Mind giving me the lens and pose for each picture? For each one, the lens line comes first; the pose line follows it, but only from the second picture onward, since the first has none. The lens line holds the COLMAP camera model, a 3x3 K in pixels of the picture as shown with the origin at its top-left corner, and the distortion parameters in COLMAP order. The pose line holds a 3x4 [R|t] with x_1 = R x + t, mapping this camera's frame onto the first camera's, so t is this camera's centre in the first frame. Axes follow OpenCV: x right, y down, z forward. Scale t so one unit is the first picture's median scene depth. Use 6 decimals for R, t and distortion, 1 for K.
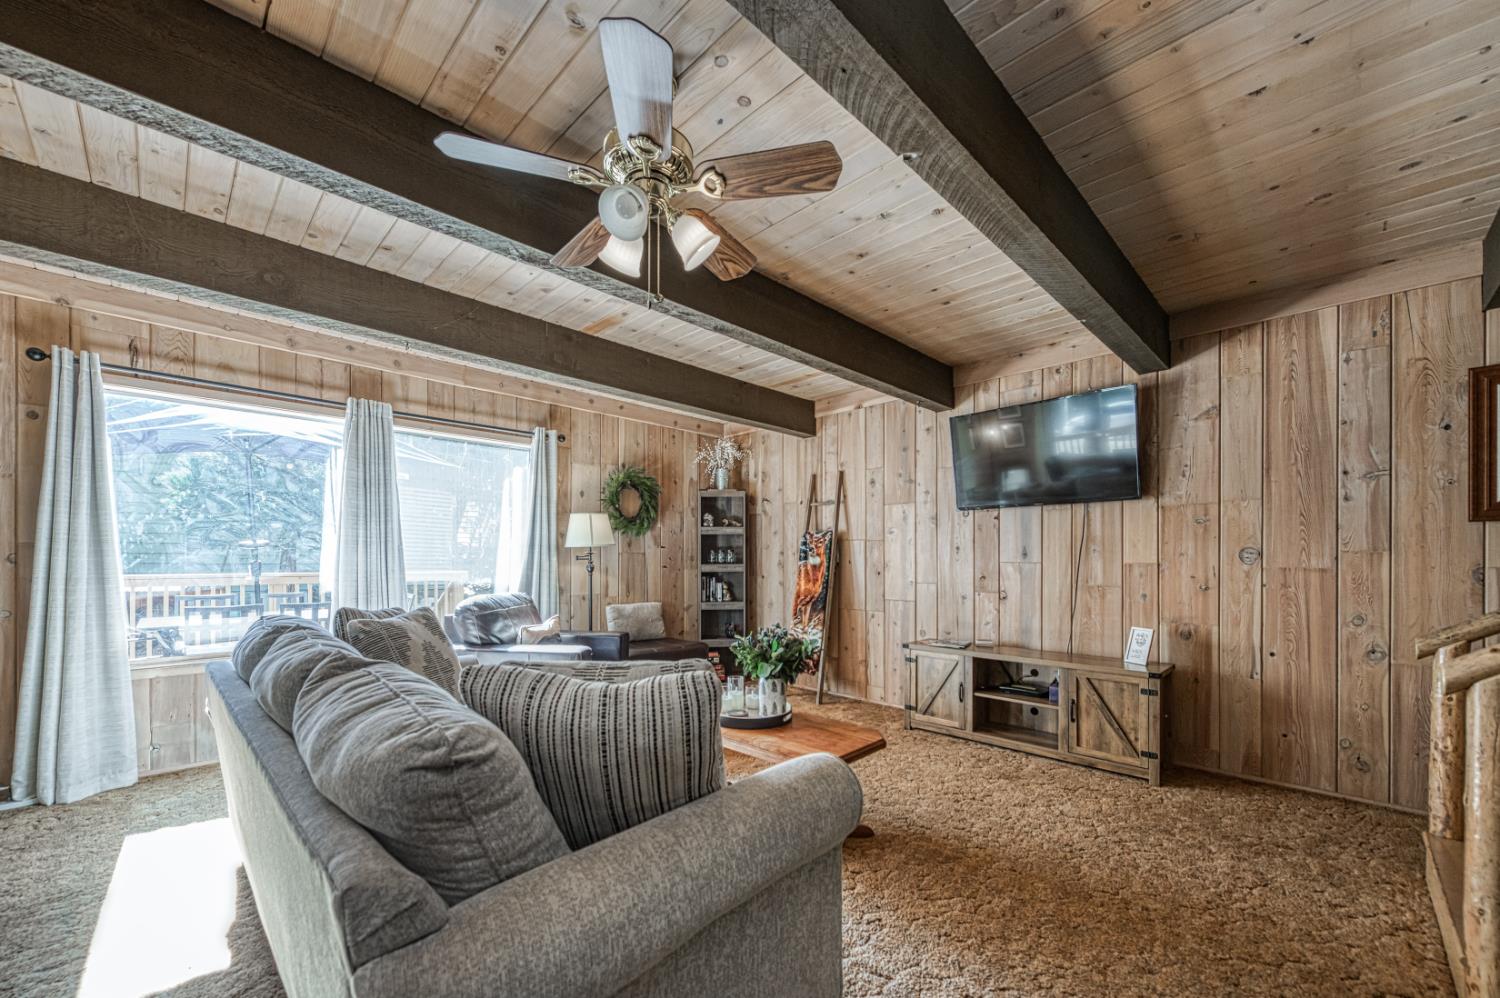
lens RADIAL K [[606.5, 0, 731.4], [0, 606.5, 556.0], [0, 0, 1]] dist [-0.000304, -0.002145]
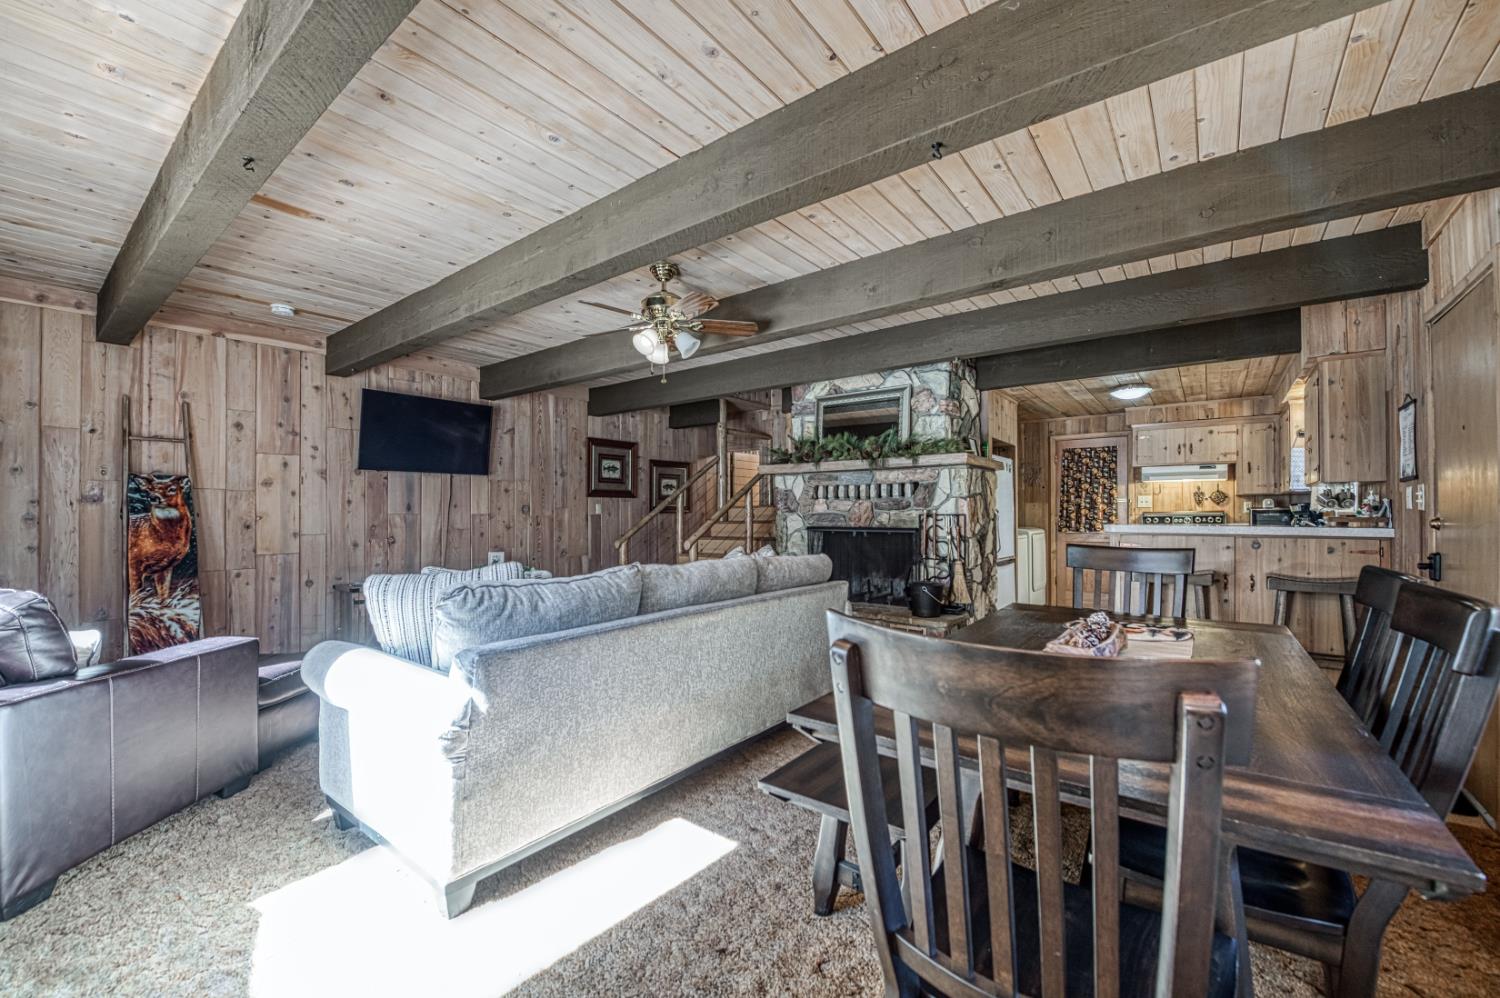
lens RADIAL K [[606.5, 0, 758.1], [0, 606.5, 501.8], [0, 0, 1]] dist [-0.000304, -0.002145]
pose [[-0.119106, 0.015878, 0.992755, -0.951306], [-0.003804, 0.999857, -0.016448, 0.003283], [-0.992874, -0.005736, -0.119029, 0.411115]]
